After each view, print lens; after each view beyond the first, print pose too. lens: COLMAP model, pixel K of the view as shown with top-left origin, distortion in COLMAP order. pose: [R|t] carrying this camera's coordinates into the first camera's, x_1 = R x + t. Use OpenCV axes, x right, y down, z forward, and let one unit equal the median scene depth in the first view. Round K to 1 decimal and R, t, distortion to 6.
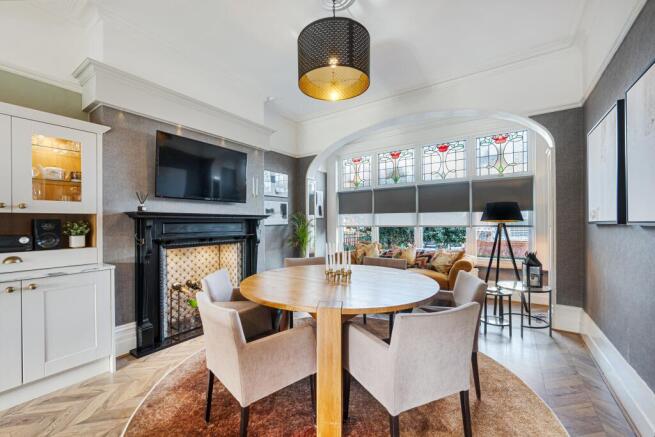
lens RADIAL K [[262.0, 0, 326.6], [0, 262.0, 223.4], [0, 0, 1]] dist [0.004056, -0.000464]
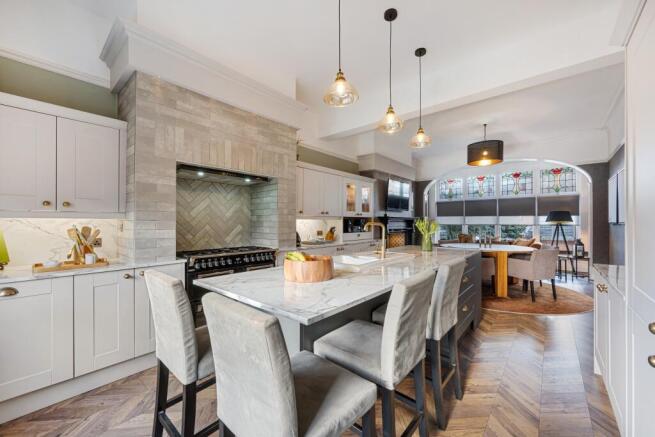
lens RADIAL K [[262.0, 0, 323.8], [0, 262.0, 223.5], [0, 0, 1]] dist [0.004056, -0.000464]
pose [[0.994266, 0.007778, -0.106653, -0.856572], [-0.007746, 0.999970, 0.000711, 0.015292], [0.106655, 0.000119, 0.994296, -1.100921]]
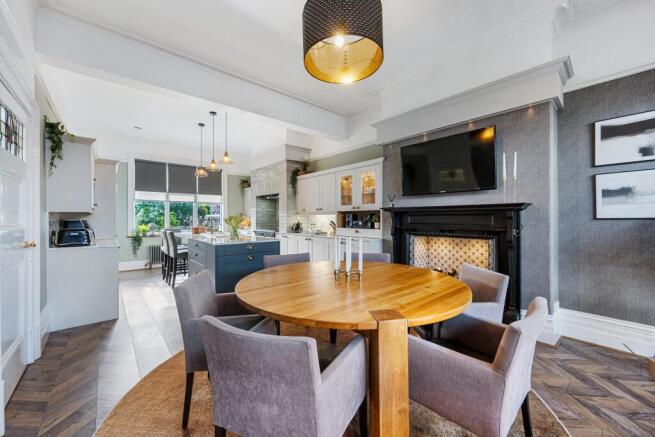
lens RADIAL K [[262.0, 0, 325.3], [0, 262.0, 217.5], [0, 0, 1]] dist [0.004056, -0.000464]
pose [[-0.253265, 0.005017, -0.967384, 0.724191], [0.000435, 0.999987, 0.005072, 0.003377], [0.967397, 0.000864, -0.253264, 0.891830]]
